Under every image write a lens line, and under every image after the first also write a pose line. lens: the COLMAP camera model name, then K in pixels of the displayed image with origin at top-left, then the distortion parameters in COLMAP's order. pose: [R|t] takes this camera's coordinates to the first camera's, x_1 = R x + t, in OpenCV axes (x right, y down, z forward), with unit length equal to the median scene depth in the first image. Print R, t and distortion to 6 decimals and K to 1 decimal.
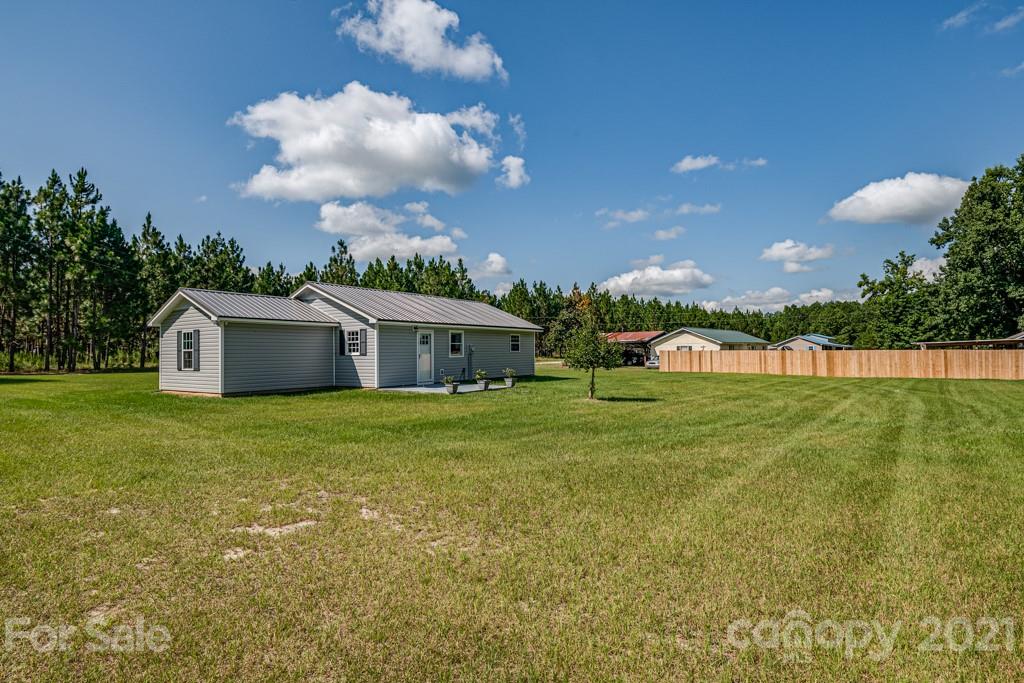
lens RADIAL K [[533.5, 0, 510.5], [0, 533.5, 341.0], [0, 0, 1]] dist [0.017773, -0.007302]
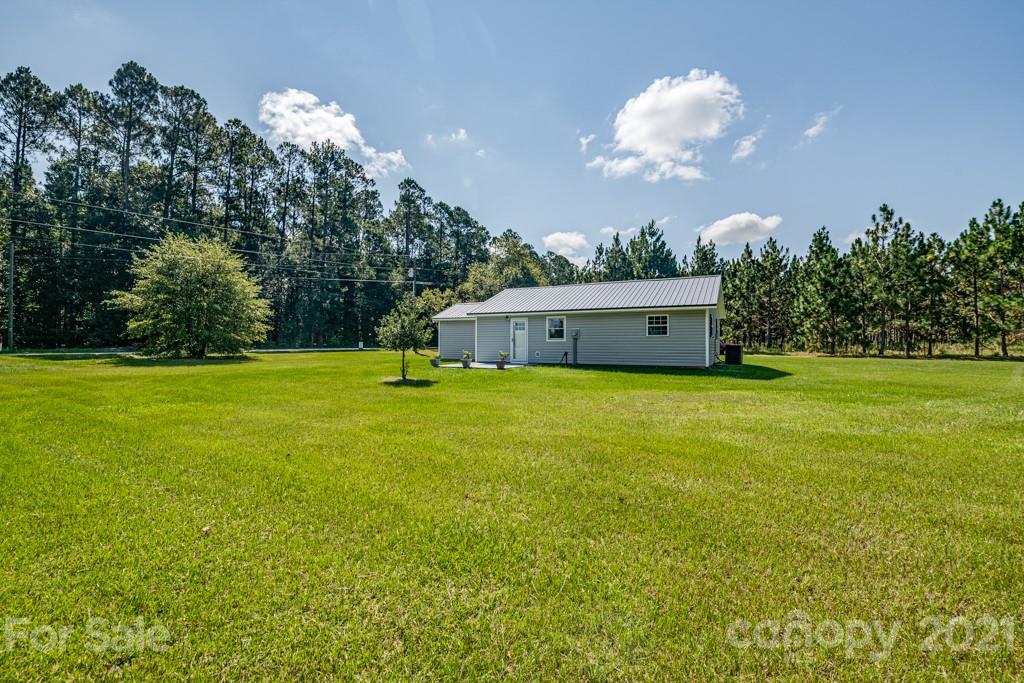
lens RADIAL K [[438.8, 0, 508.1], [0, 438.8, 340.3], [0, 0, 1]] dist [0.013071, -0.008714]
pose [[0.103076, 0.002085, -0.994671, 0.730282], [0.019766, 0.999796, 0.004144, 0.021587], [0.994477, -0.020088, 0.103013, 0.776591]]
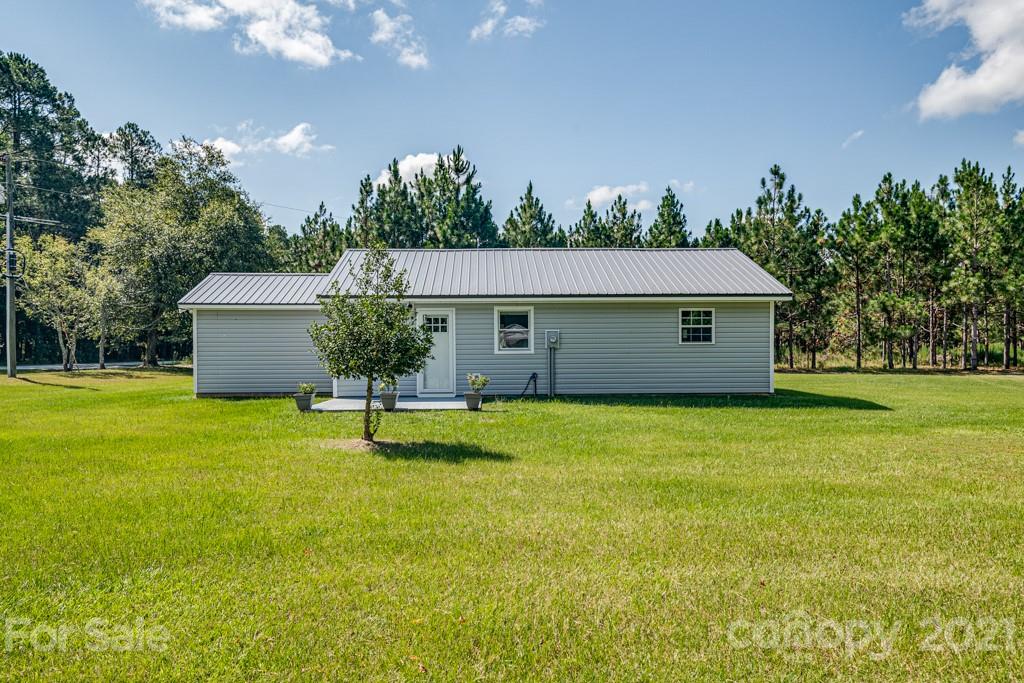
lens RADIAL K [[761.0, 0, 508.8], [0, 761.0, 347.1], [0, 0, 1]] dist [0.087059, -0.001481]
pose [[0.588312, -0.000026, -0.808634, 0.530380], [0.016977, 0.999780, 0.012320, 0.012746], [0.808456, -0.020977, 0.588183, 0.491459]]
